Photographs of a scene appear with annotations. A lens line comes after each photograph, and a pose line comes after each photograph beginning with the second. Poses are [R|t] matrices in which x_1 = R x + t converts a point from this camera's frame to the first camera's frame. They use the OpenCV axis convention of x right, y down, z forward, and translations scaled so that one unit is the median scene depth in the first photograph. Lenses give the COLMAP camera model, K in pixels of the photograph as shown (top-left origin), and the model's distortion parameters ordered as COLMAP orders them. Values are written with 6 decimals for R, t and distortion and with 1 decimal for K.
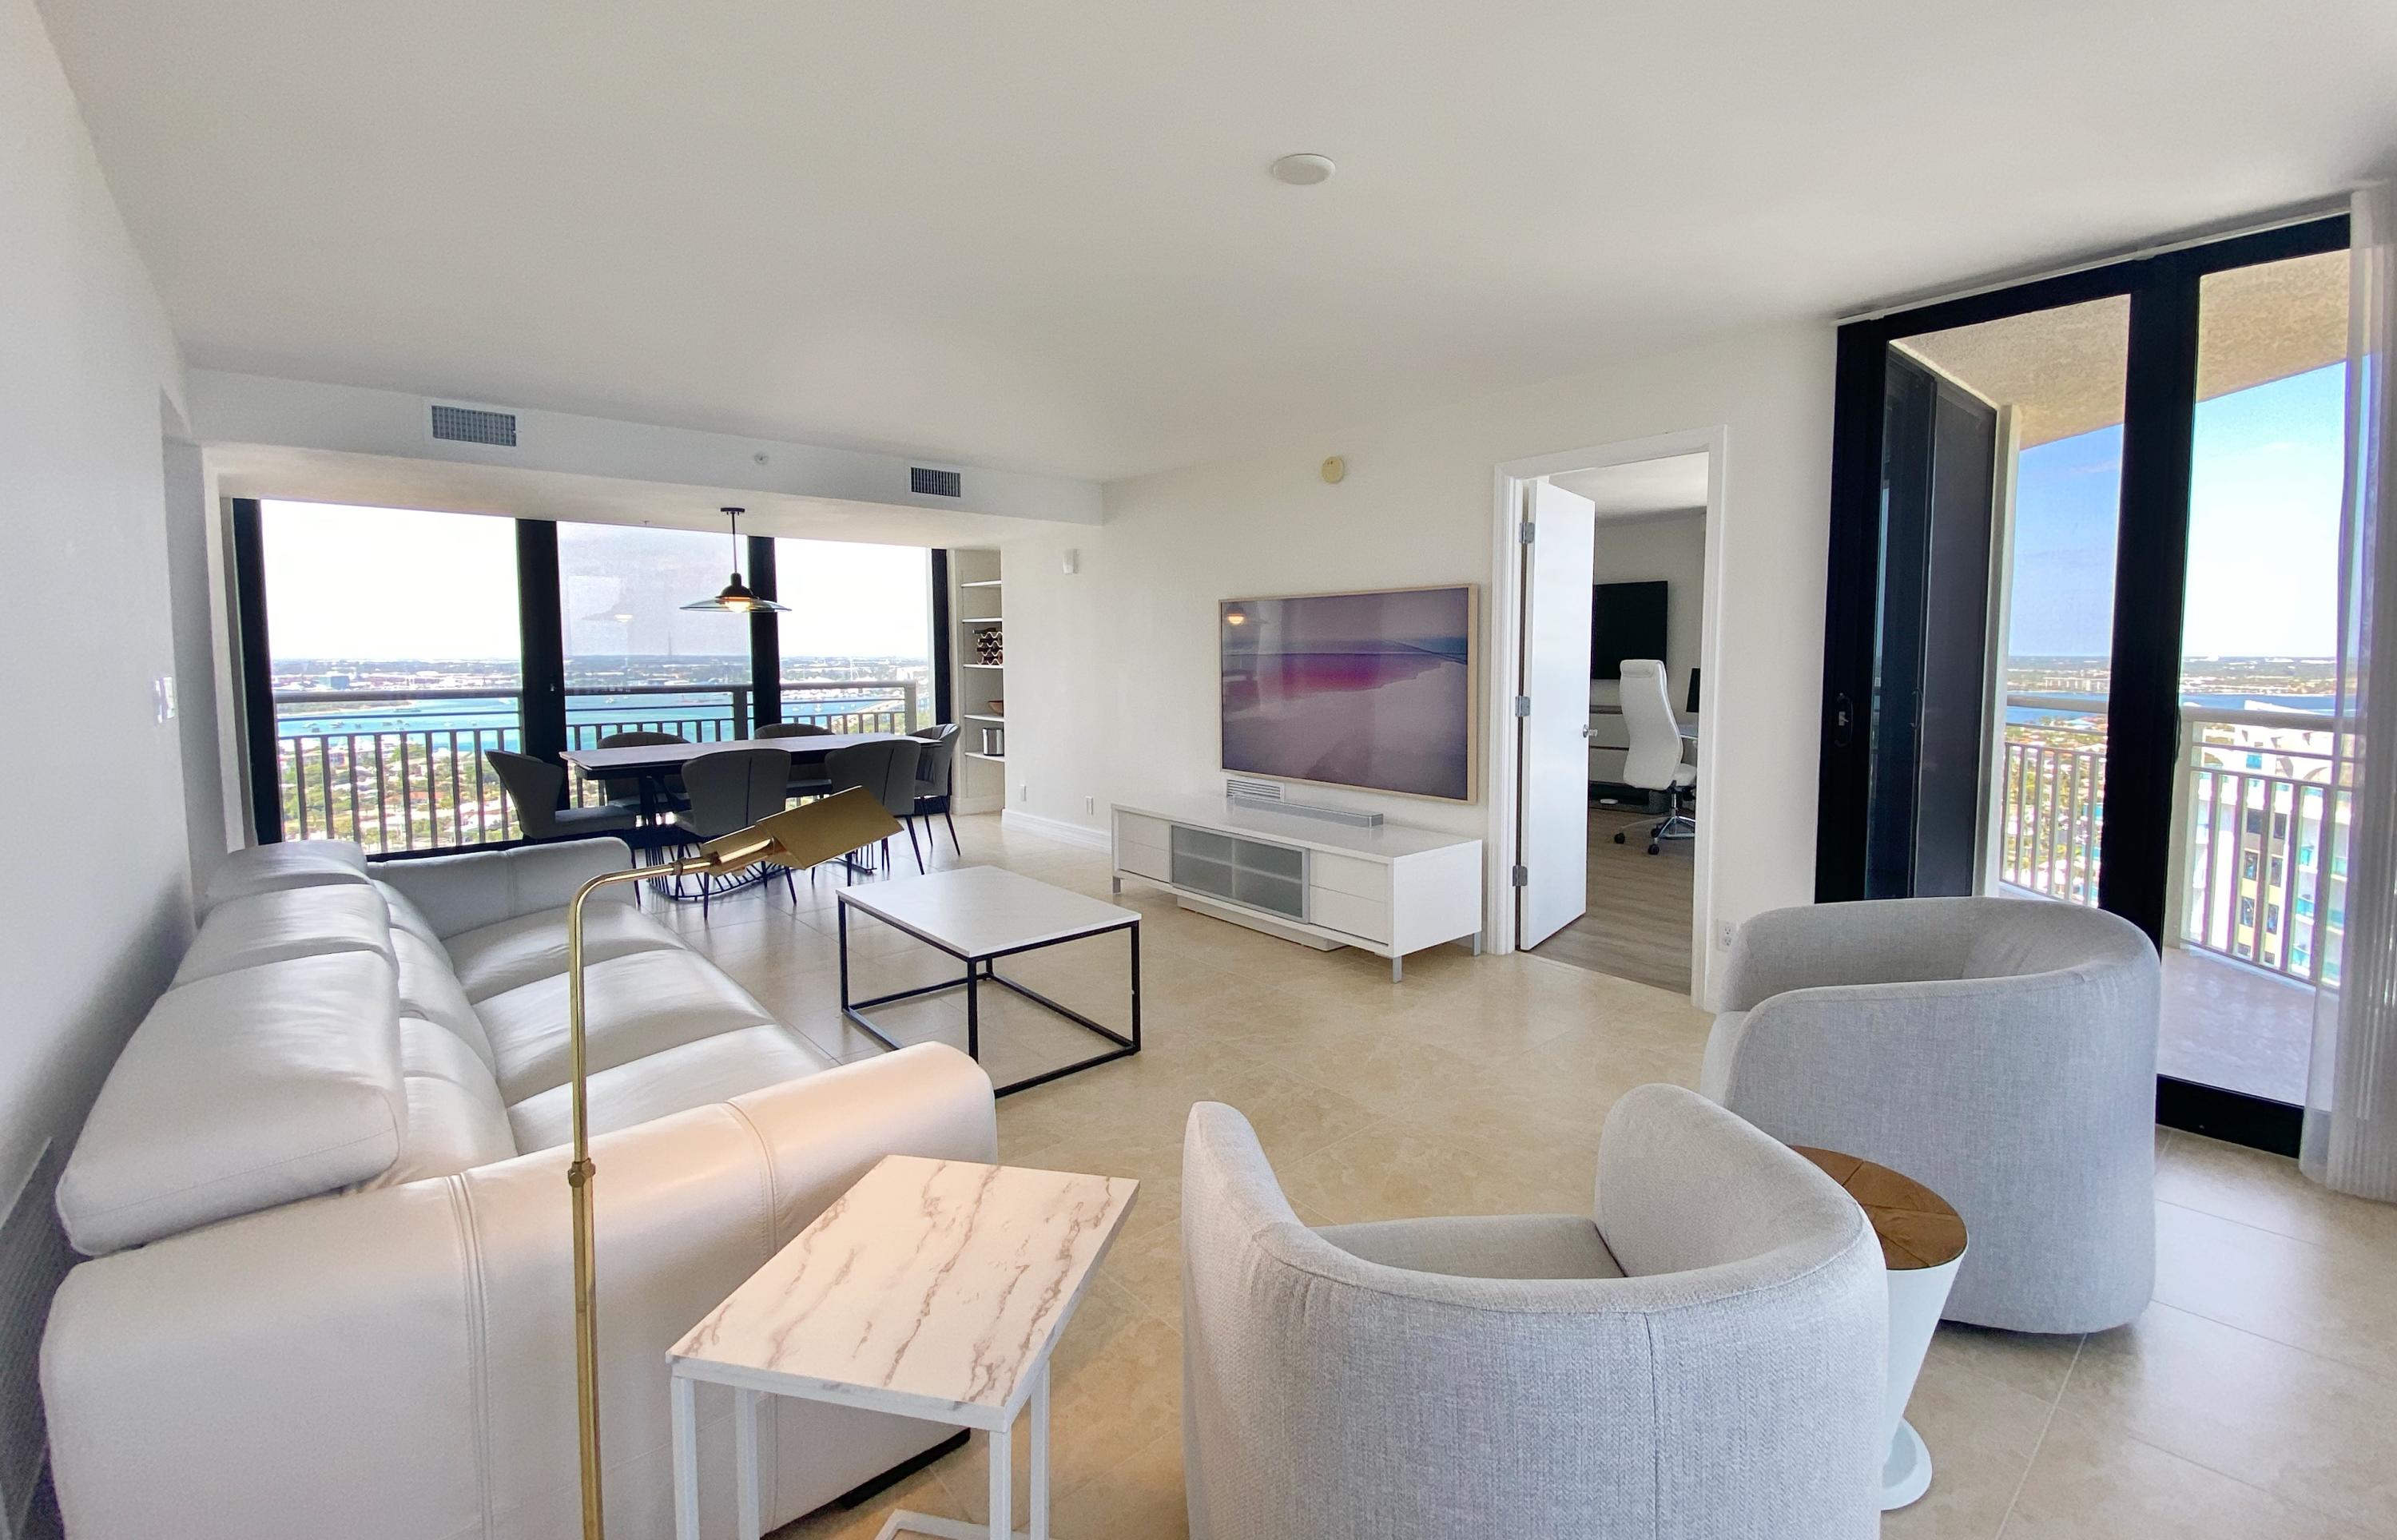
lens RADIAL K [[996.9, 0, 1283.4], [0, 996.9, 718.0], [0, 0, 1]] dist [0.002593, -0.000018]
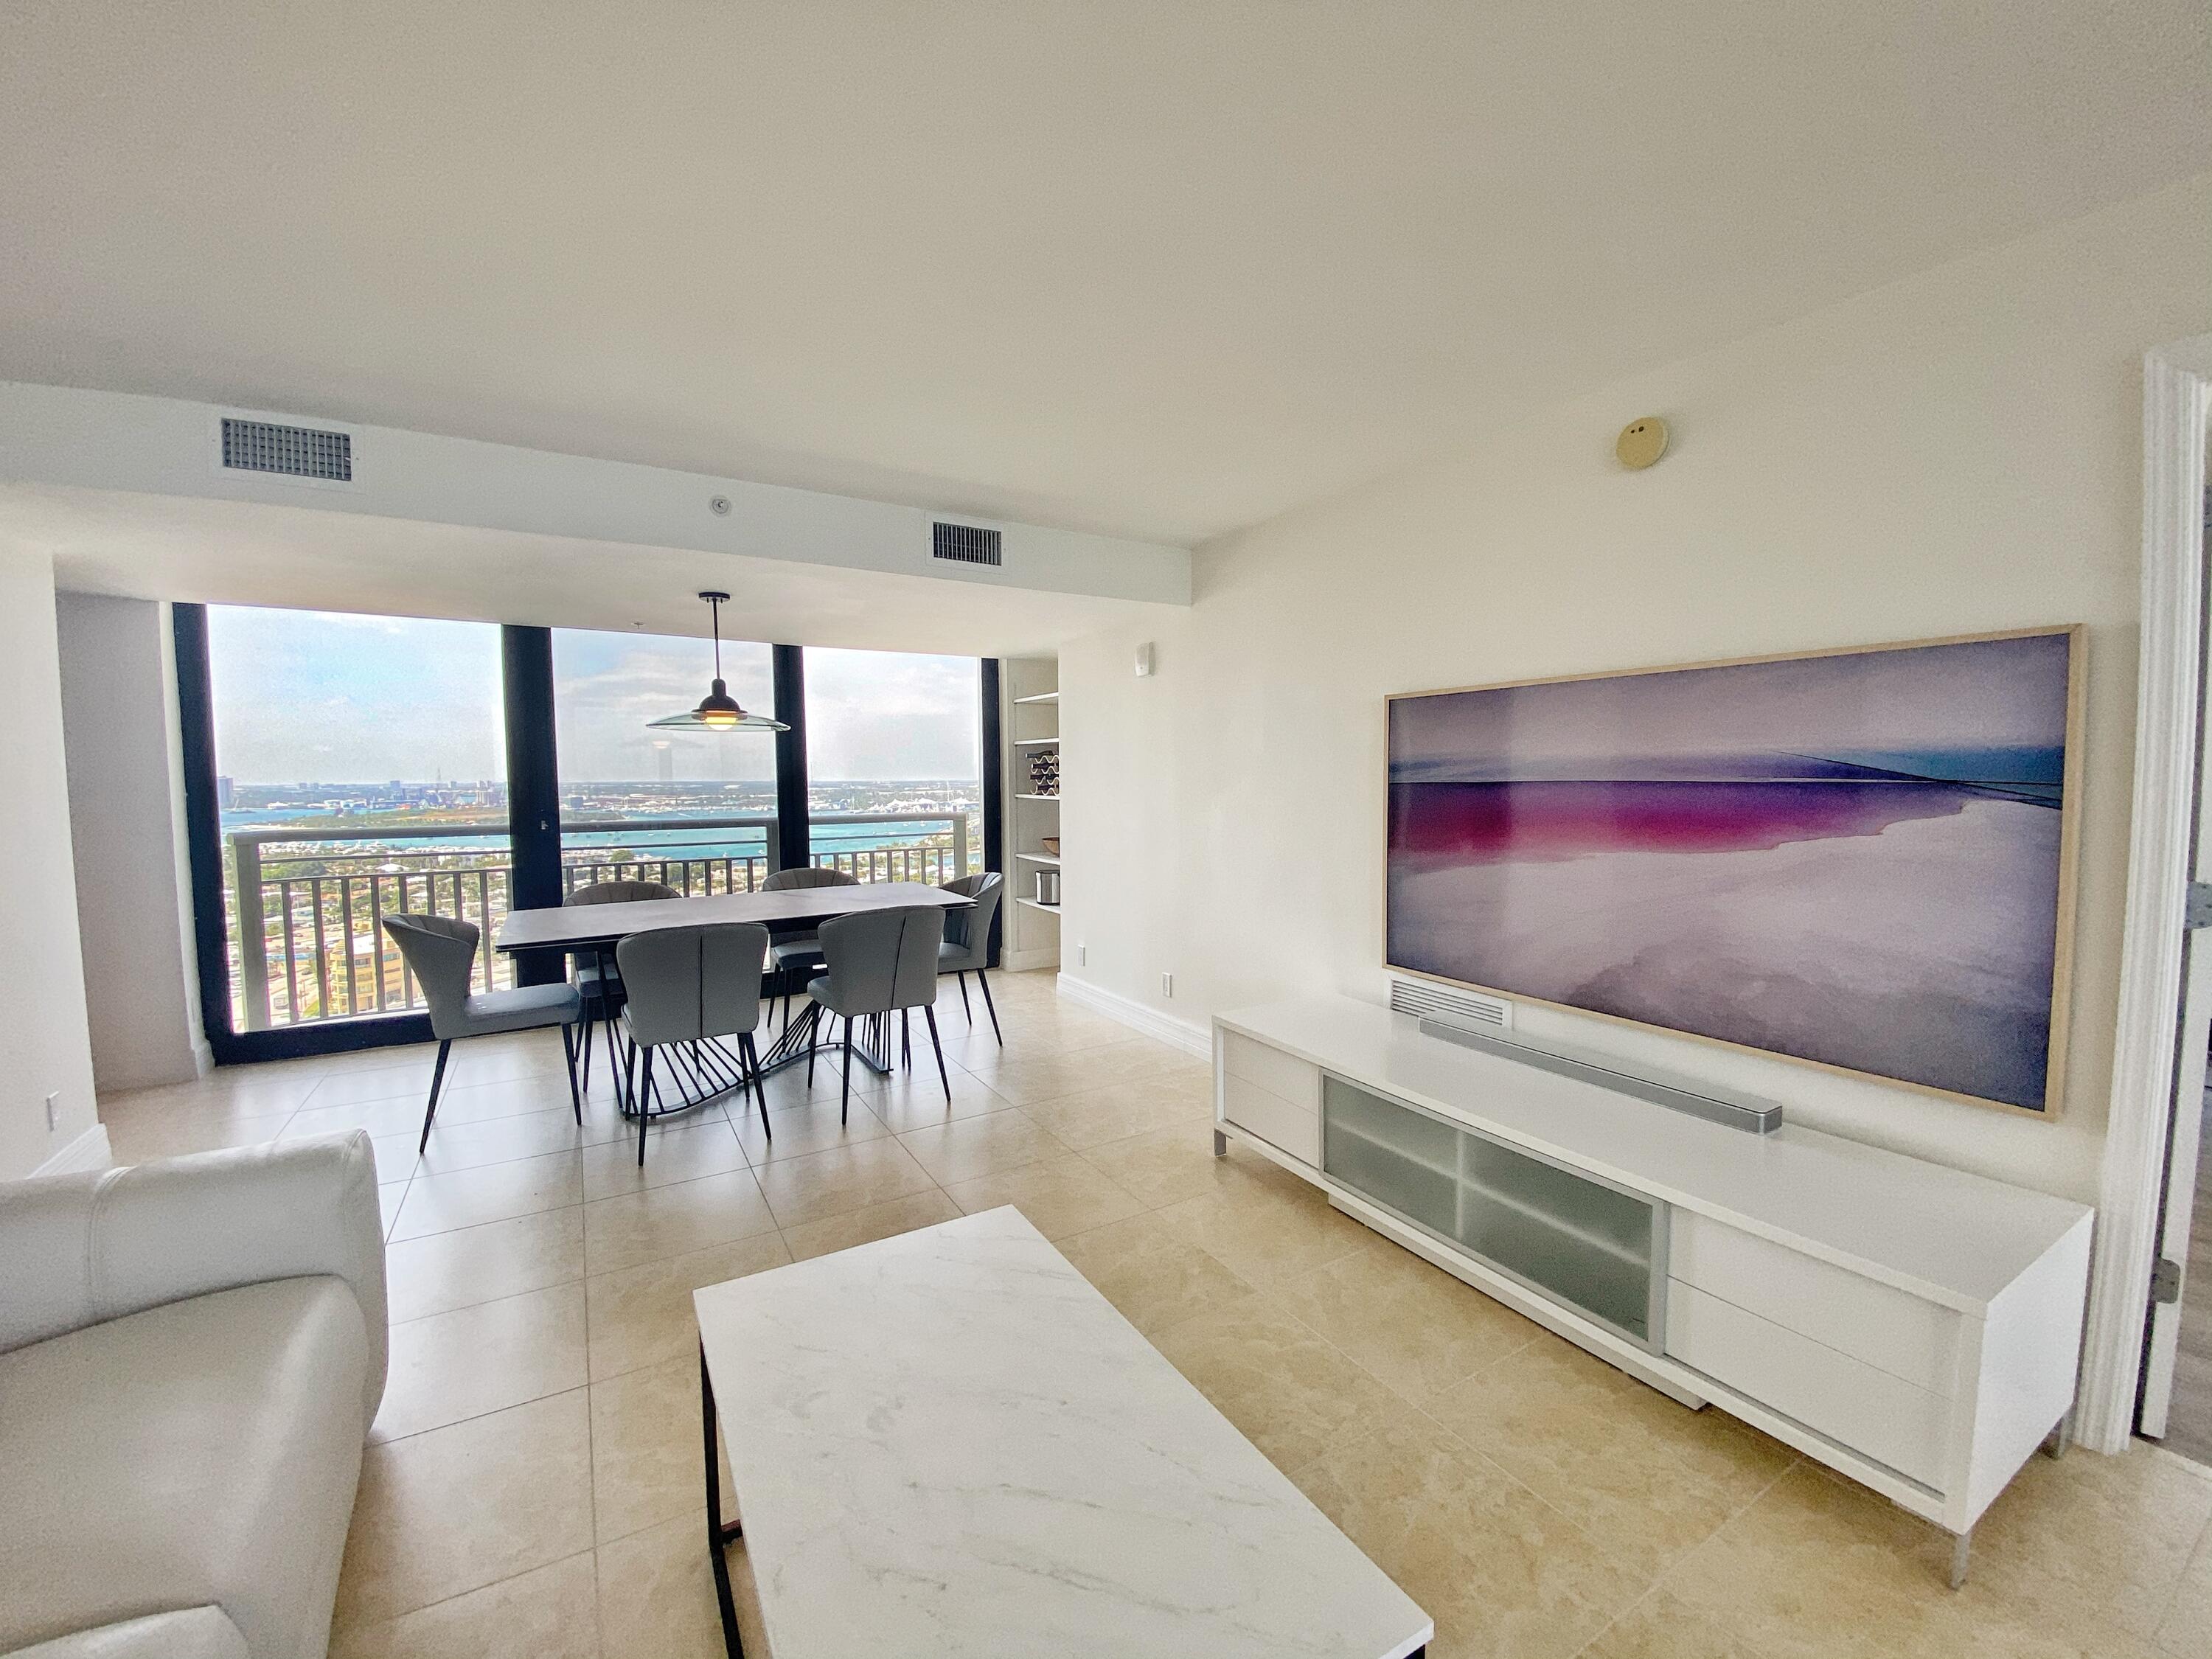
lens RADIAL K [[876.7, 0, 1119.6], [0, 876.7, 829.9], [0, 0, 1]] dist [0.012093, -0.000218]
pose [[0.977194, 0.008308, -0.212185, -0.088804], [-0.009445, 0.999946, -0.004347, -0.024713], [0.212137, 0.006252, 0.977220, 0.340959]]
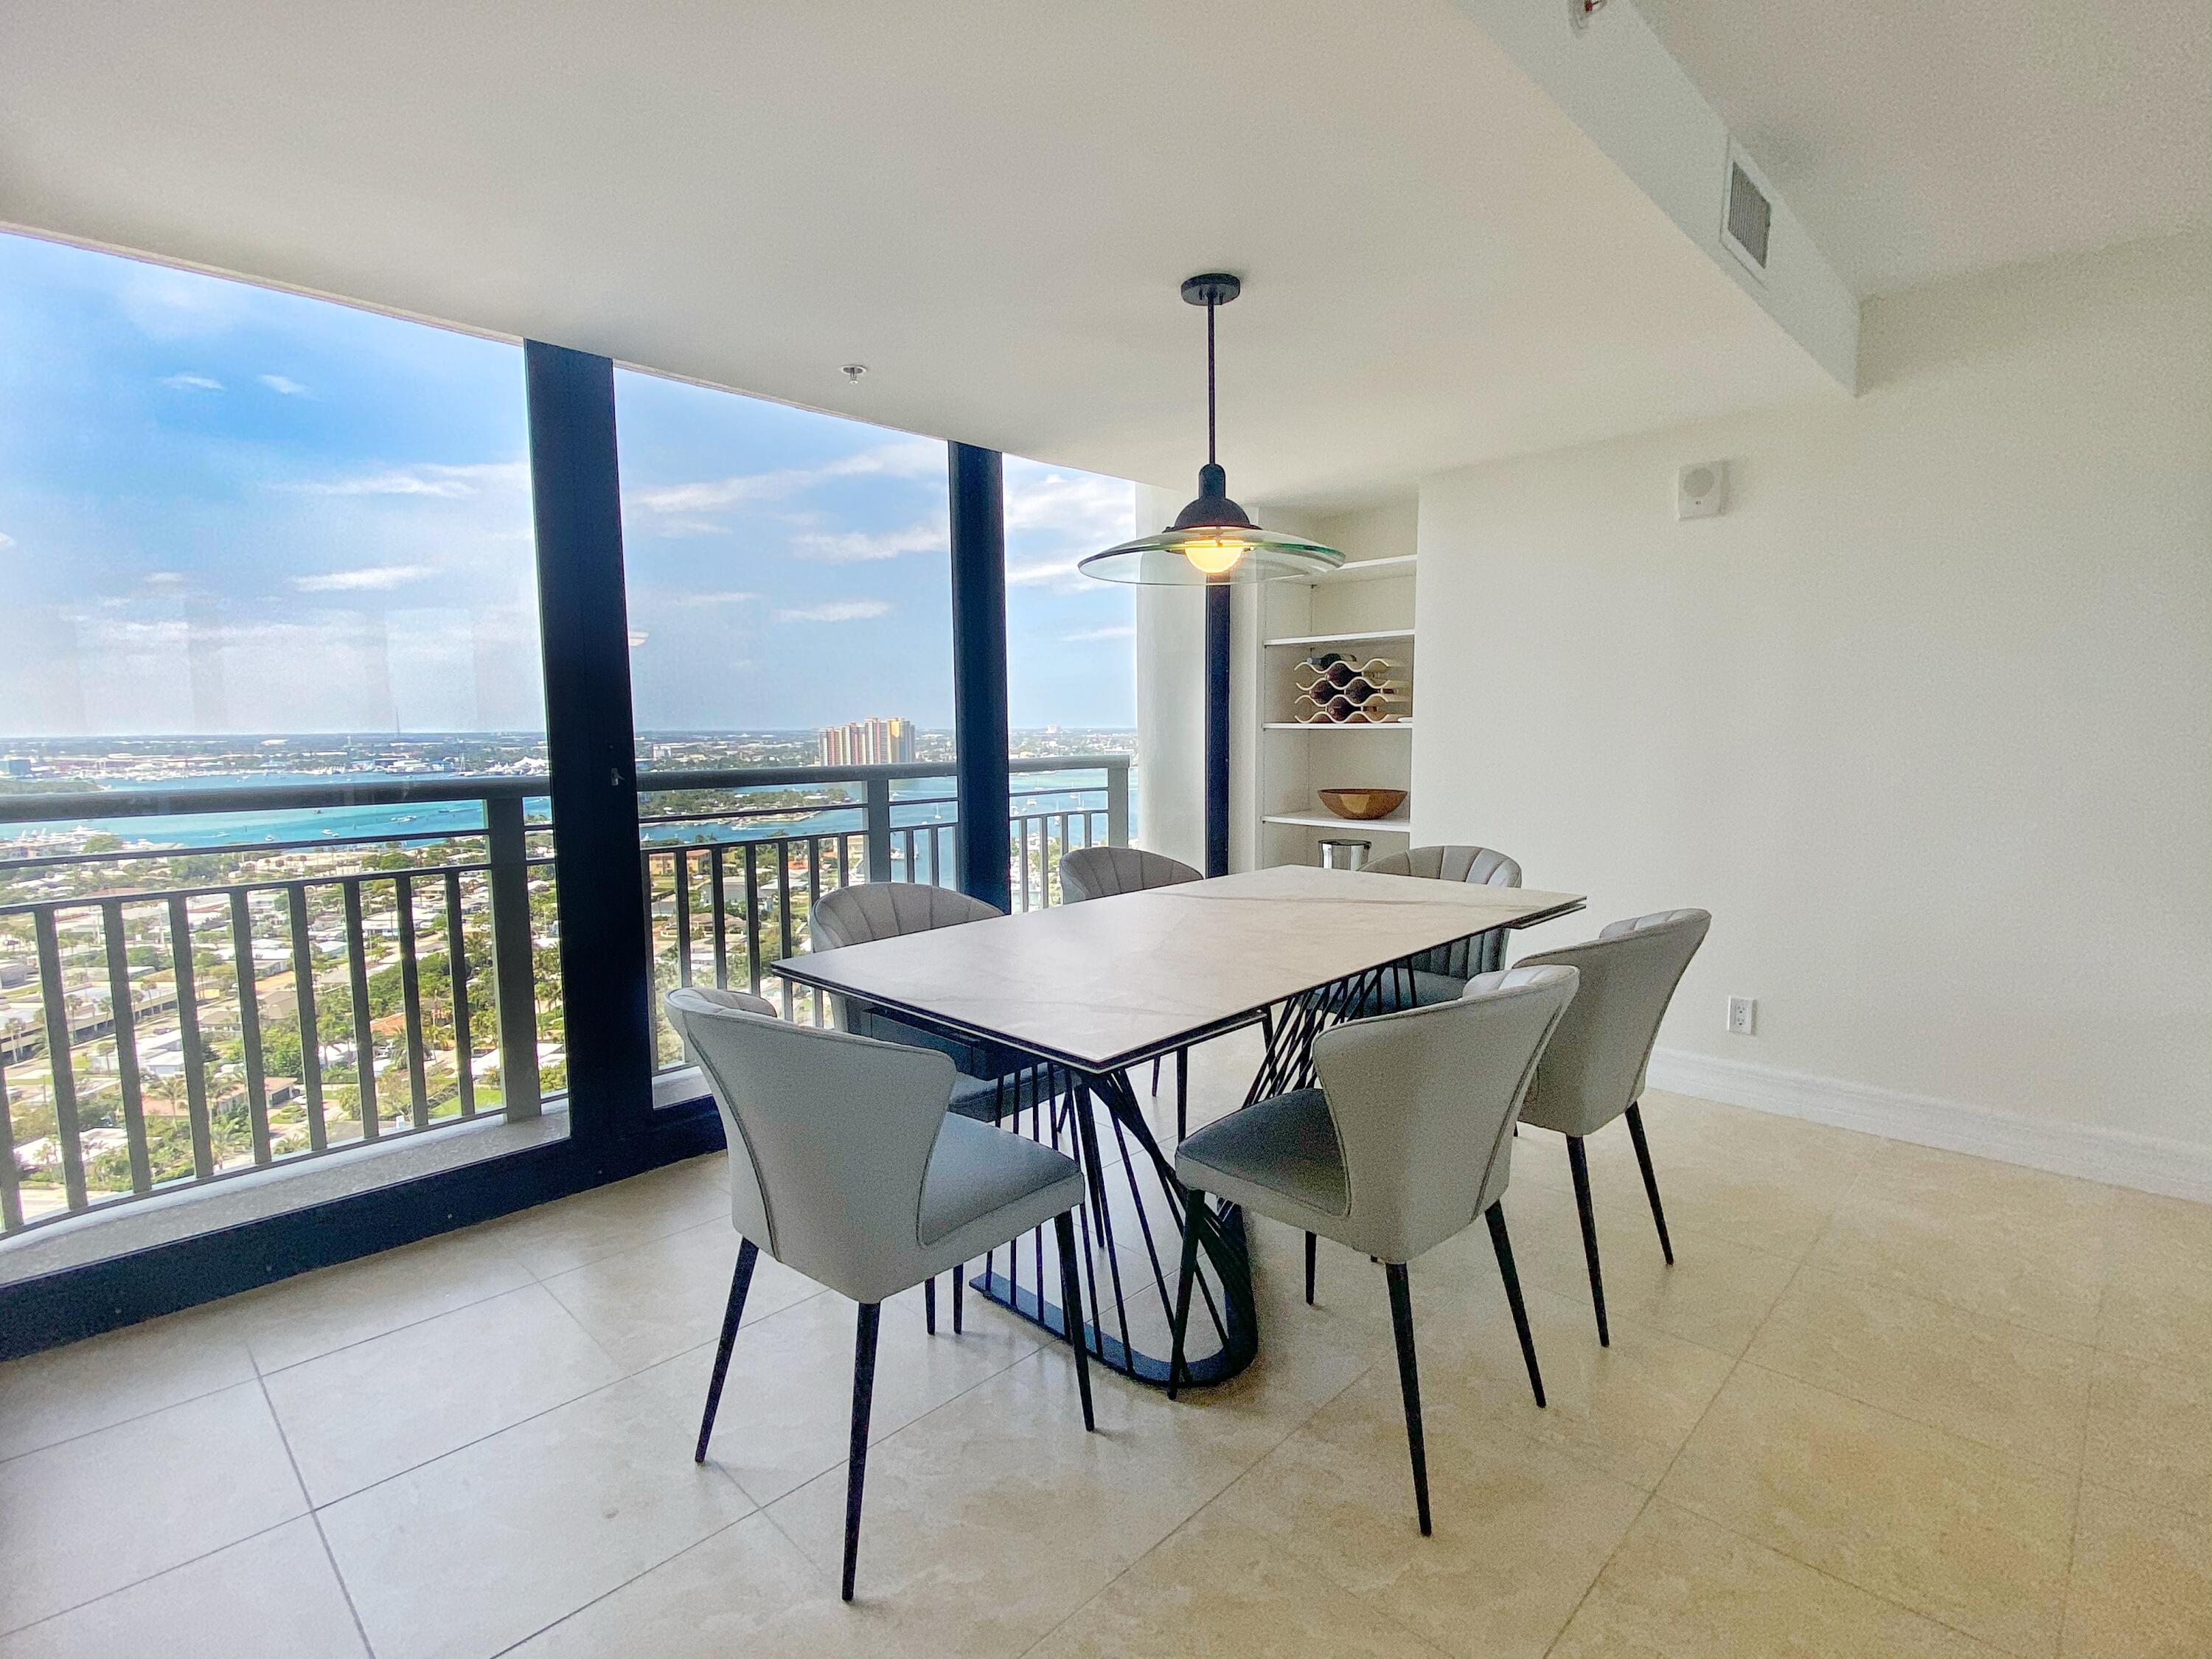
lens RADIAL K [[1056.6, 0, 1114.9], [0, 1056.6, 828.9], [0, 0, 1]] dist [0.005680, -0.000546]
pose [[0.998914, -0.013947, 0.044464, -0.500111], [0.012445, 0.999348, 0.033893, -0.018256], [-0.044908, -0.033303, 0.998436, 0.498478]]
